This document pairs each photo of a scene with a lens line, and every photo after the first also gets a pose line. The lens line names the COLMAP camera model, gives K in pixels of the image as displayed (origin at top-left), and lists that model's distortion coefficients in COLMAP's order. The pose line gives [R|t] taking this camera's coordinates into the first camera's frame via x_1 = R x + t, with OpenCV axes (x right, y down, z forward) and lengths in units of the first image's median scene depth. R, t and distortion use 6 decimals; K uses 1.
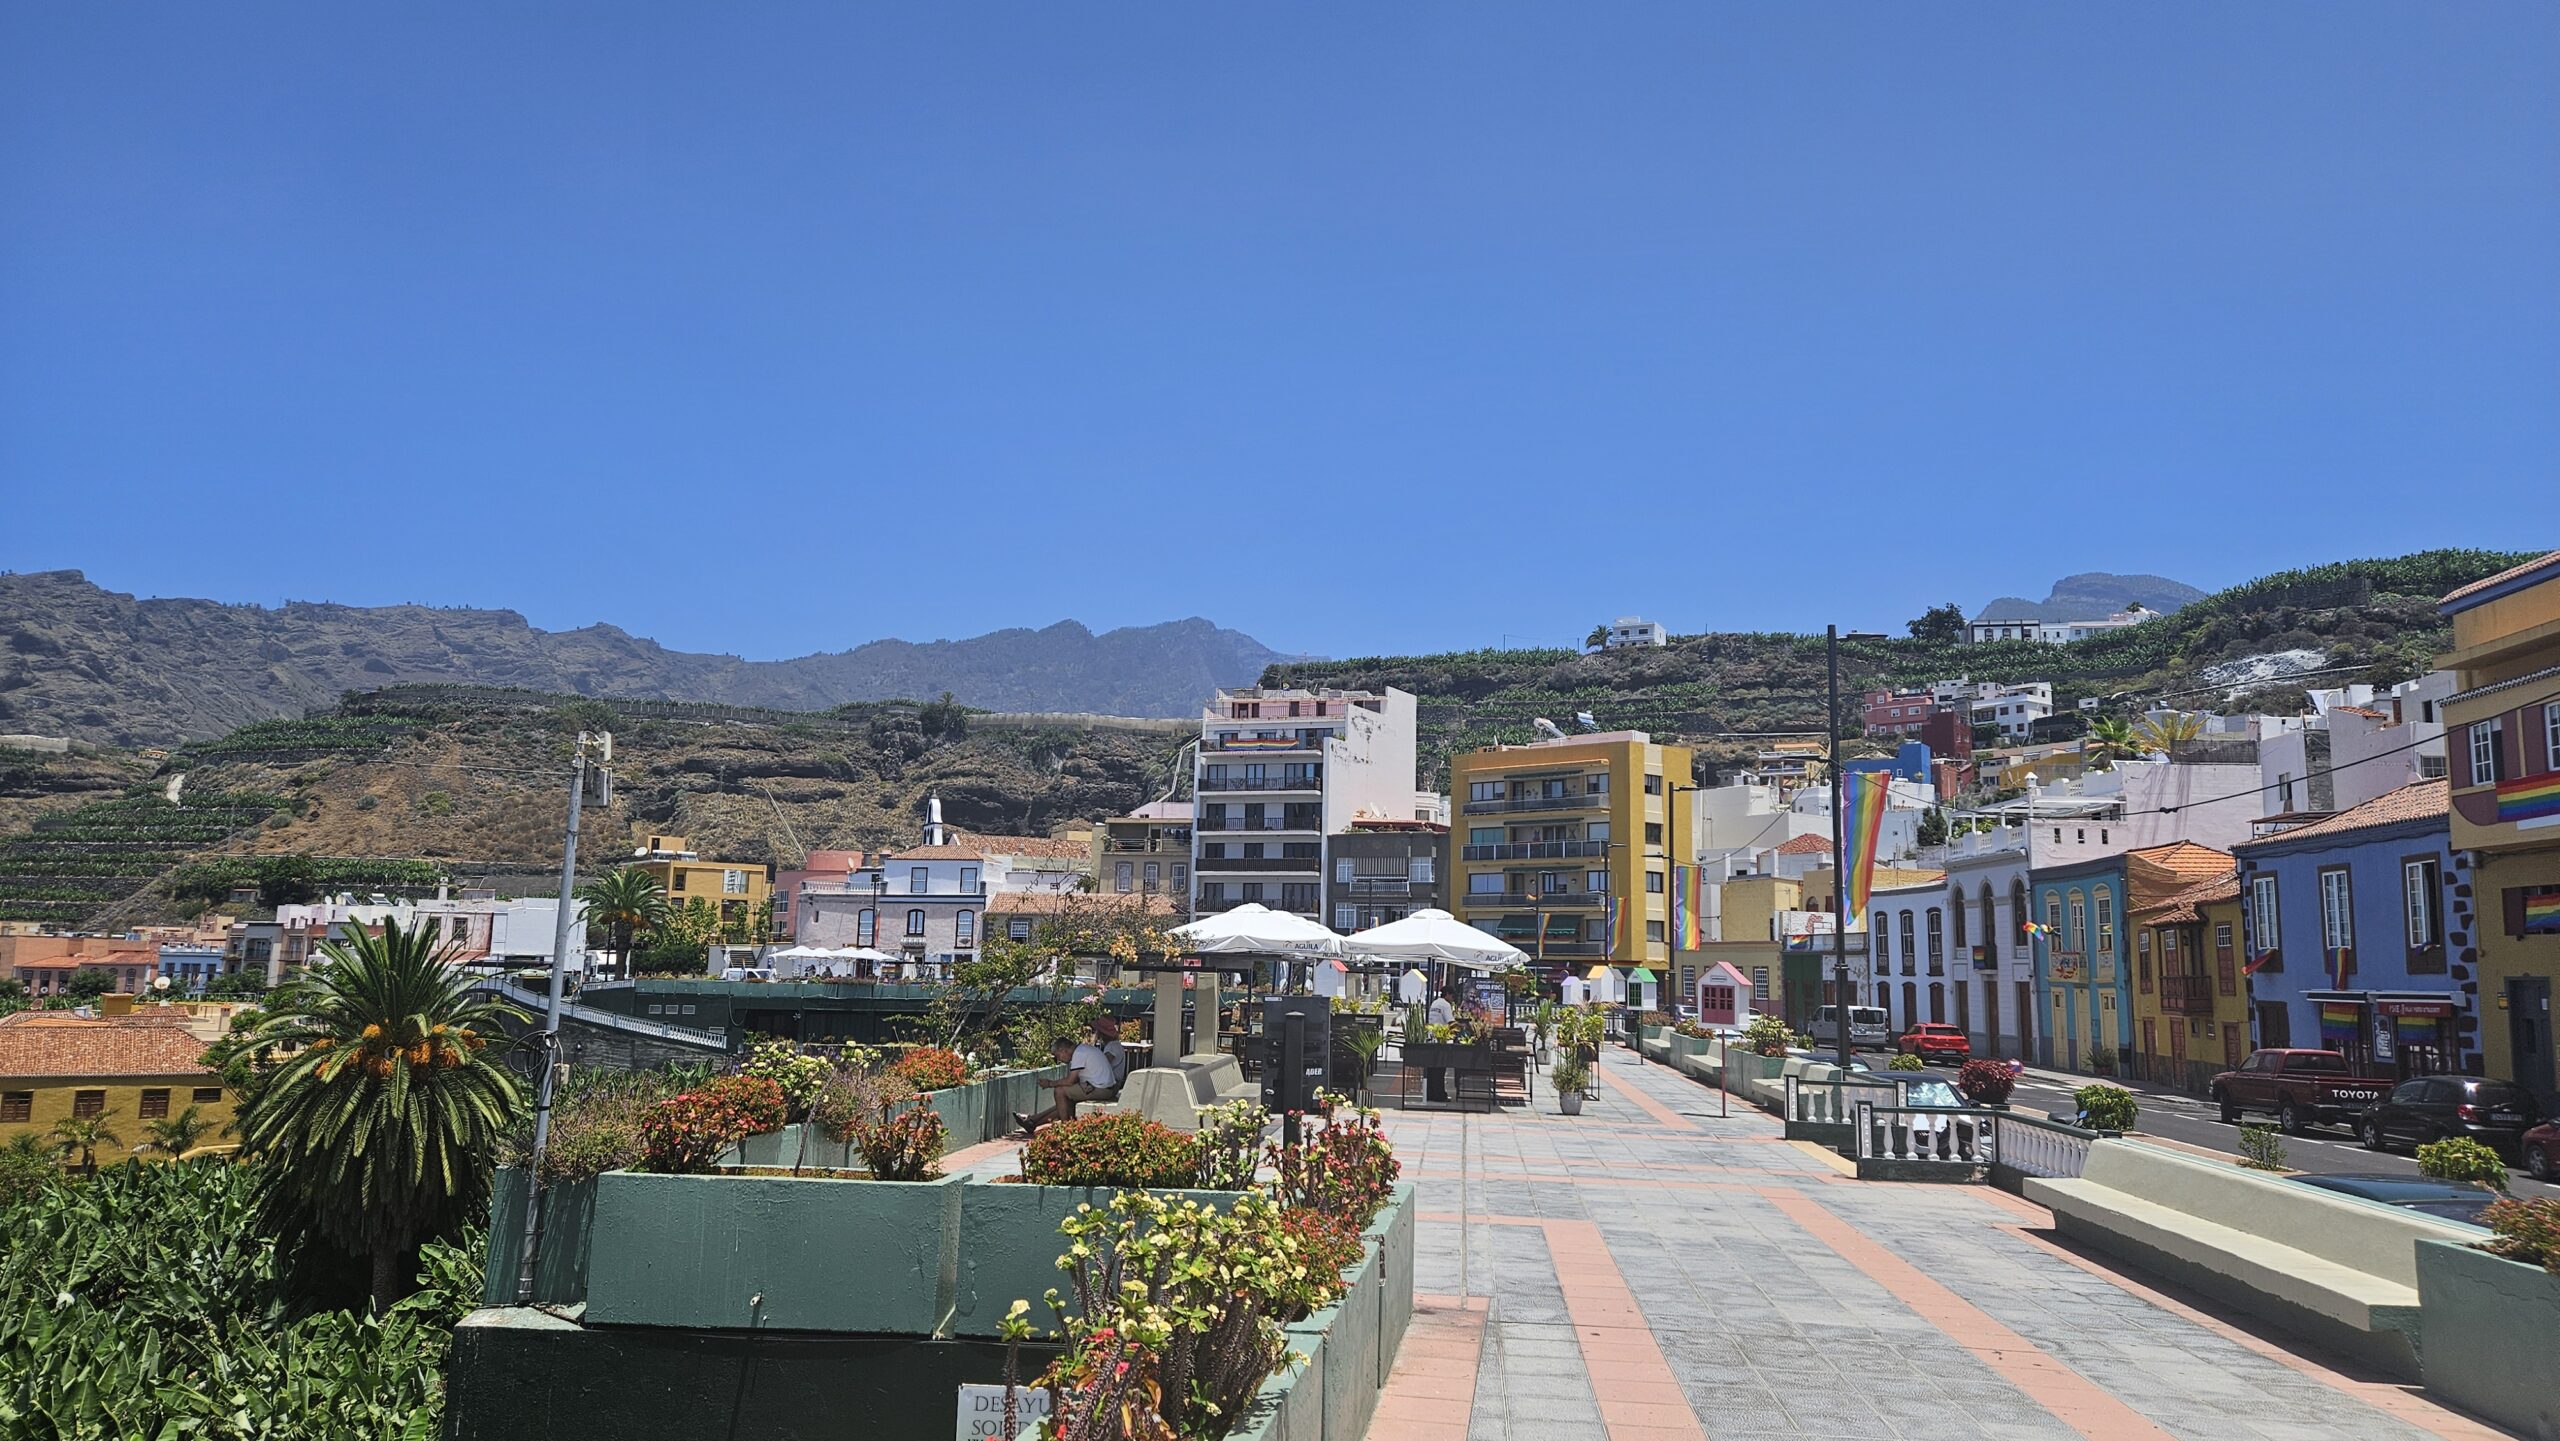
lens RADIAL K [[1693.4, 0, 1301.4], [0, 1693.4, 739.6], [0, 0, 1]] dist [0.086718, -0.074829]
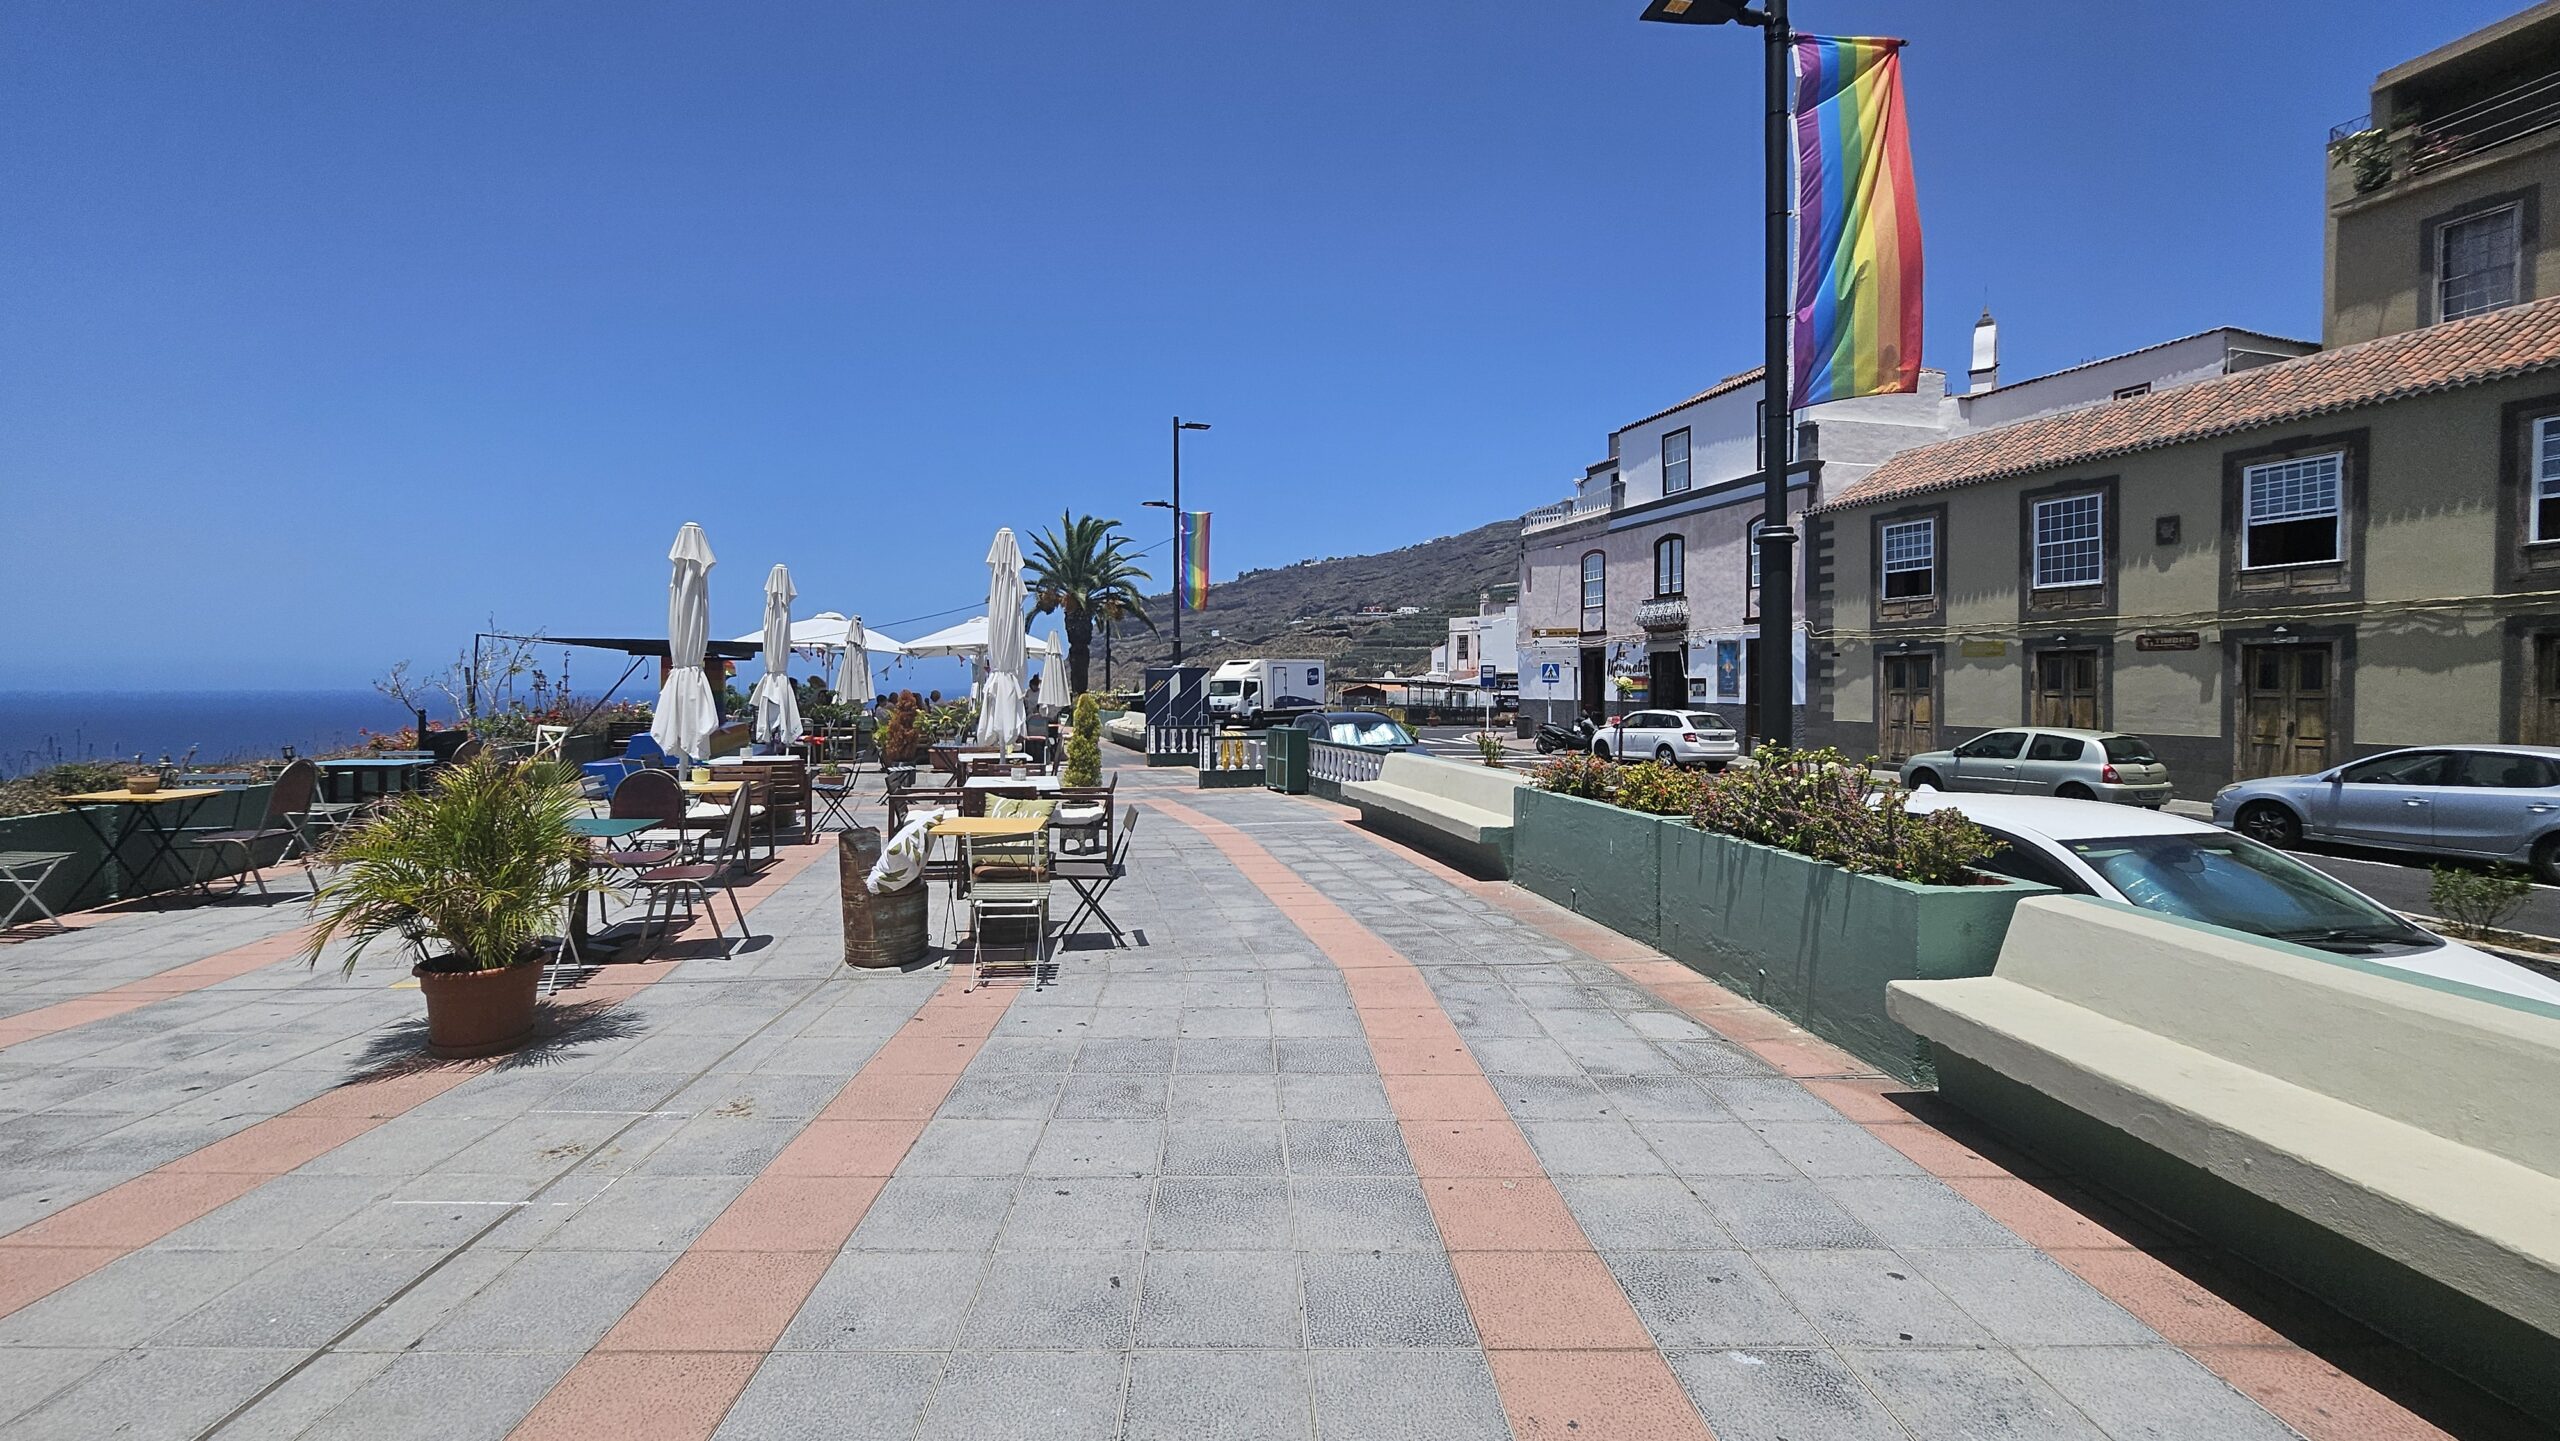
lens RADIAL K [[1008.6, 0, 1277.4], [0, 1008.6, 713.7], [0, 0, 1]] dist [-0.000037, -0.000062]
pose [[0.413954, 0.006610, -0.910274, -0.045361], [0.134485, 0.988557, 0.068337, 0.106573], [0.900309, -0.150706, 0.408328, 0.767175]]
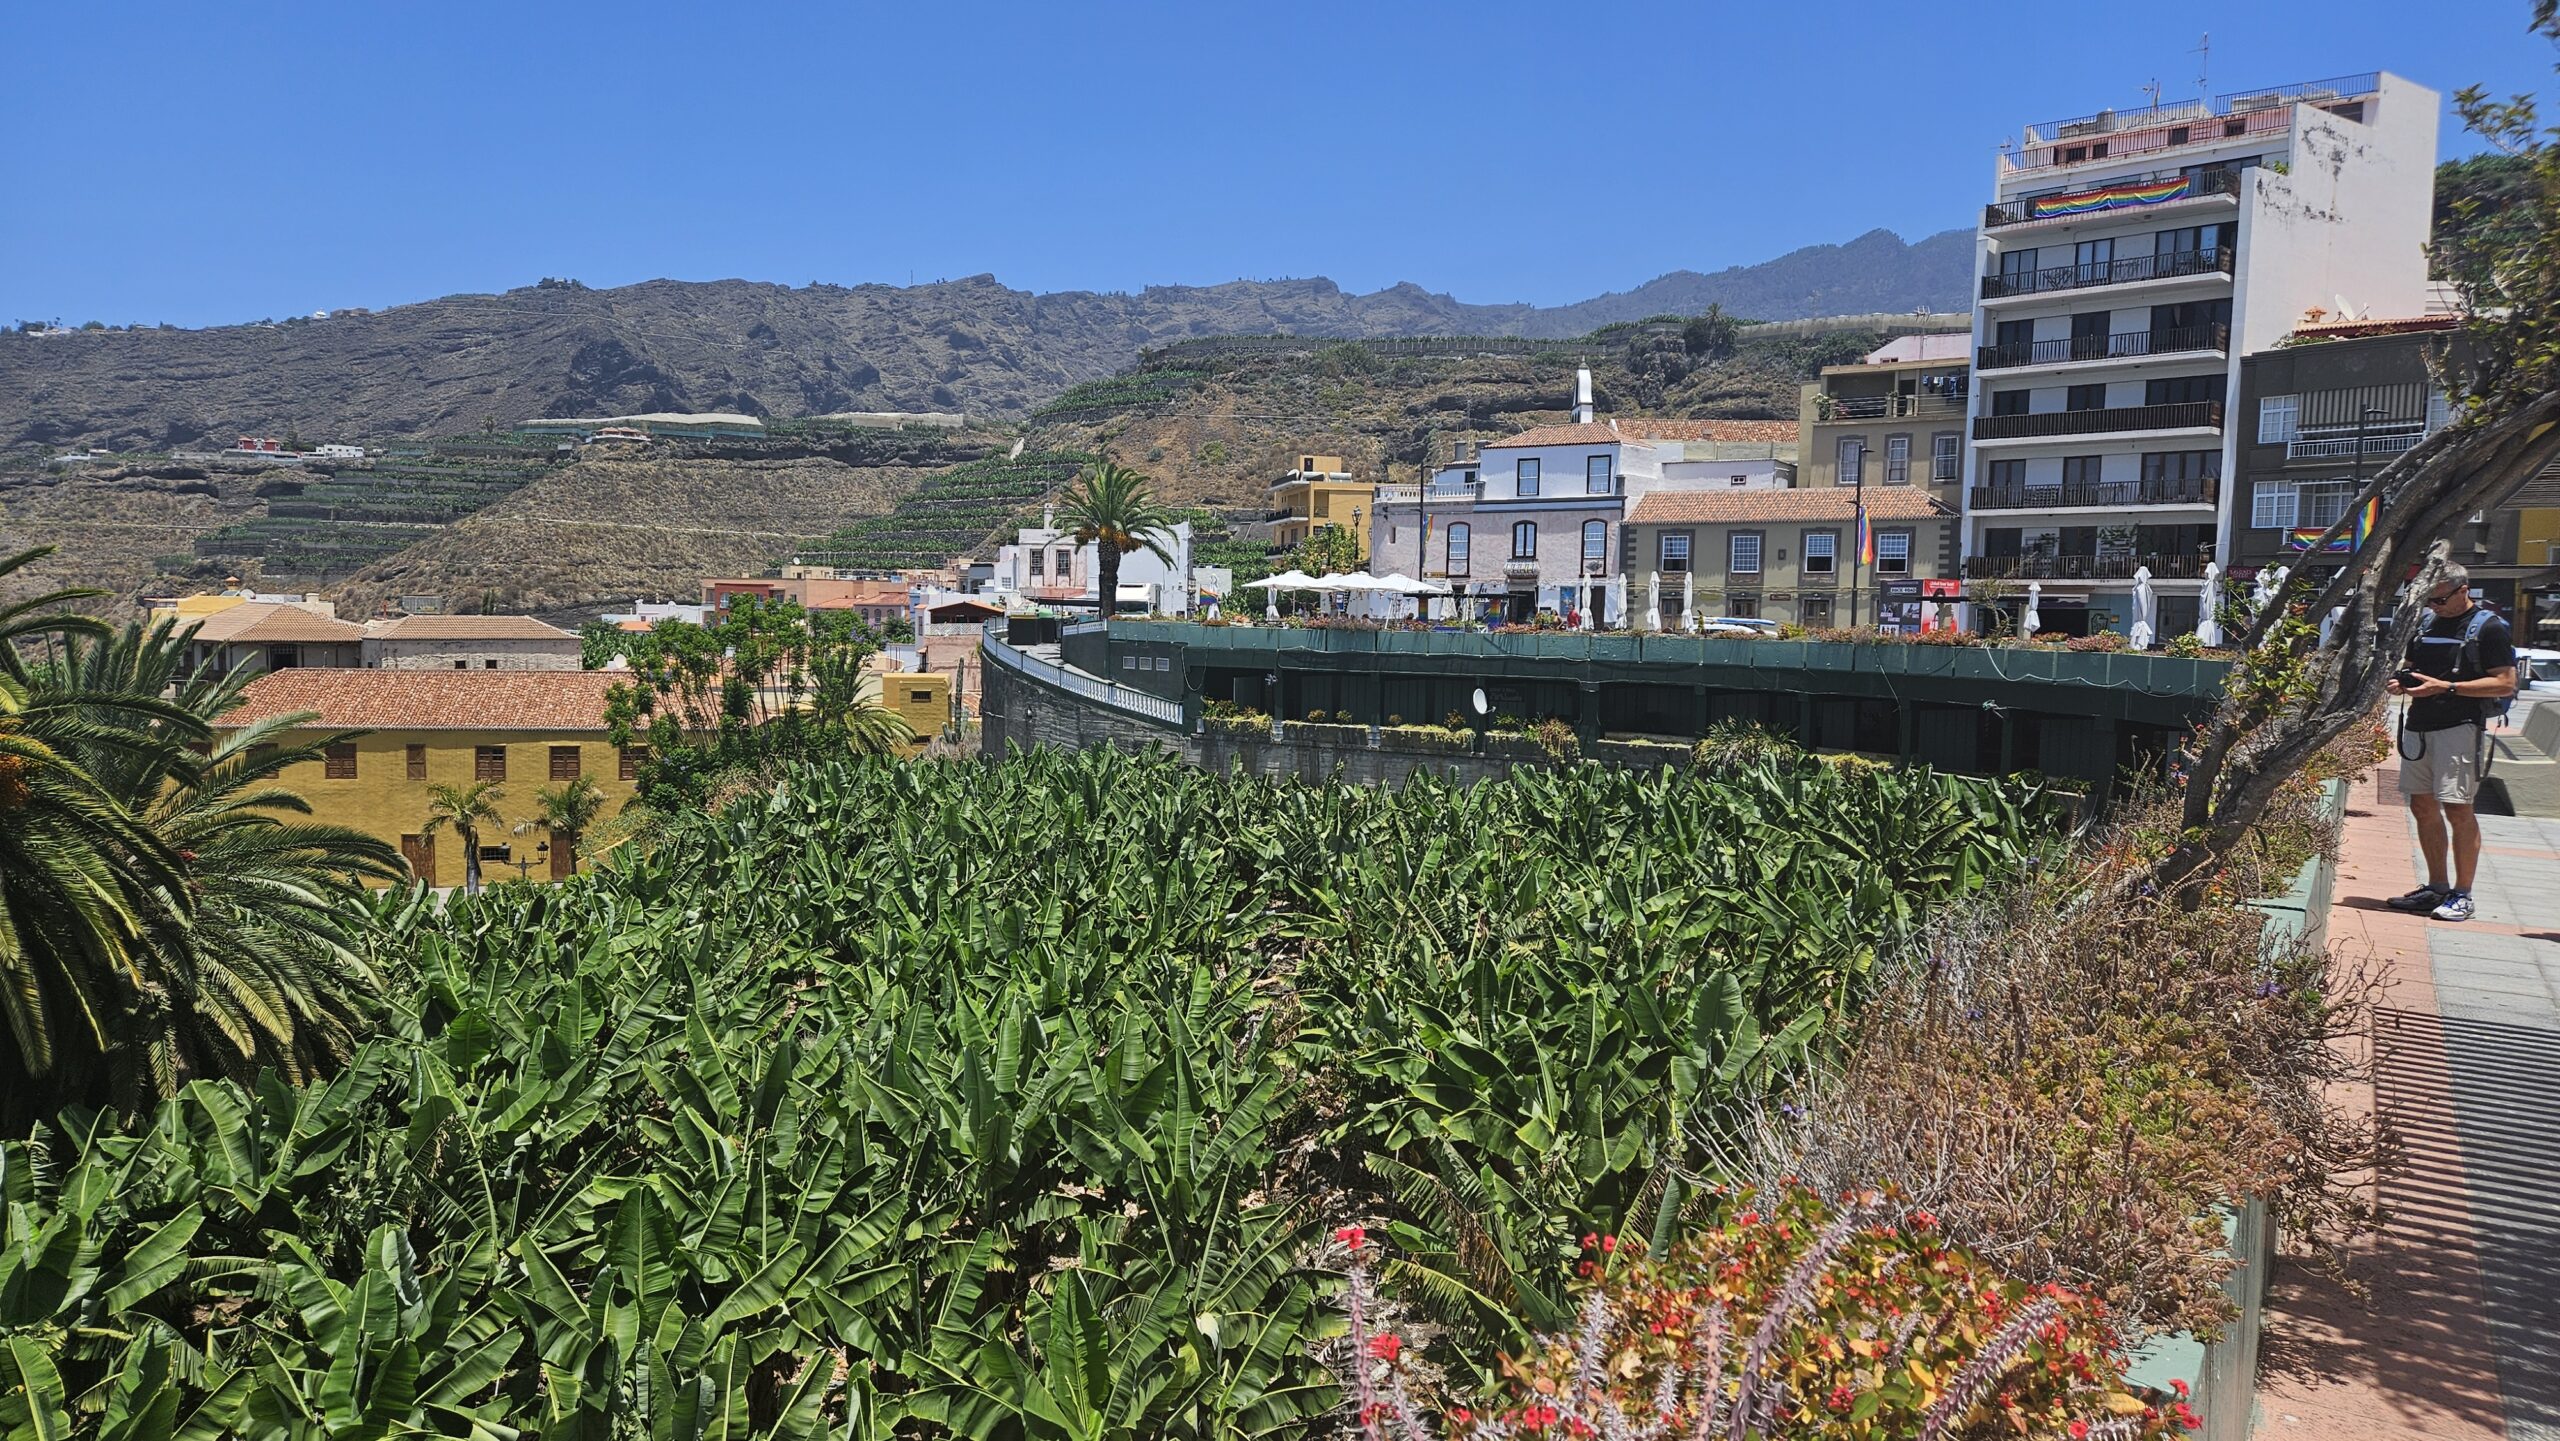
lens RADIAL K [[1693.4, 0, 1284.2], [0, 1693.4, 731.8], [0, 0, 1]] dist [0.086718, -0.074829]
pose [[0.892608, 0.028626, -0.449923, -0.004813], [0.062495, 0.980490, 0.186367, 0.047282], [0.446480, -0.194471, 0.873405, 0.330560]]
